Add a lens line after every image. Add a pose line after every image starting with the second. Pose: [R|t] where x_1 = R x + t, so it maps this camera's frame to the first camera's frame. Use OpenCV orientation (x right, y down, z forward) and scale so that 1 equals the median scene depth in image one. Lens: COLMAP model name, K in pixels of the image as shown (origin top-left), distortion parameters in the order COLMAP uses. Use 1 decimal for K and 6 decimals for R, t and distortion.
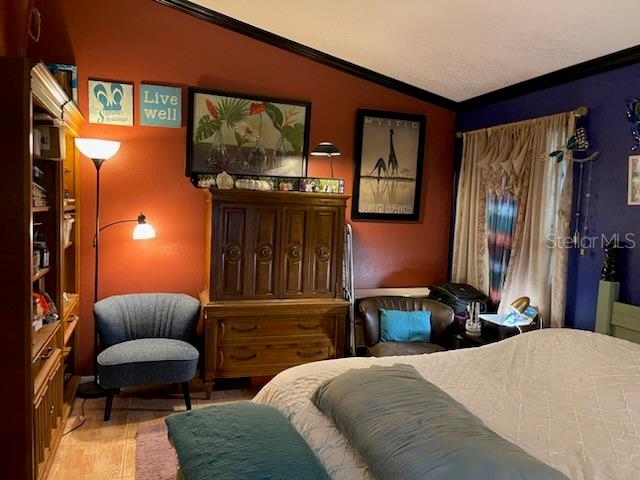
lens RADIAL K [[487.1, 0, 317.6], [0, 487.1, 242.5], [0, 0, 1]] dist [0.075552, -0.019561]
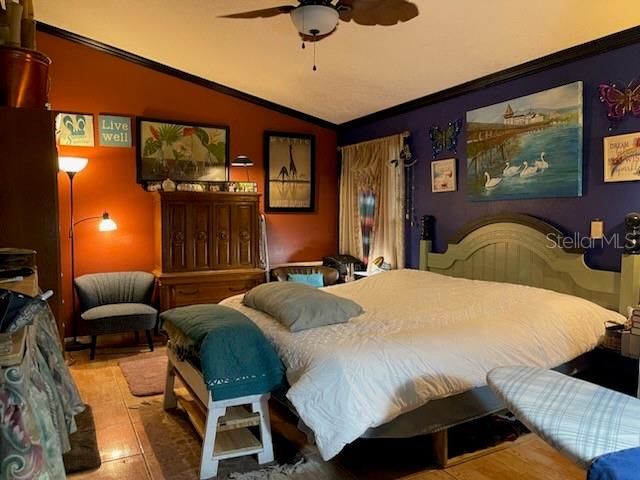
lens RADIAL K [[487.1, 0, 313.9], [0, 487.1, 250.8], [0, 0, 1]] dist [0.075552, -0.019561]
pose [[0.987090, -0.051204, 0.151762, -0.006702], [0.051736, 0.998661, 0.000449, 0.074373], [-0.151582, 0.007408, 0.988417, -0.403727]]
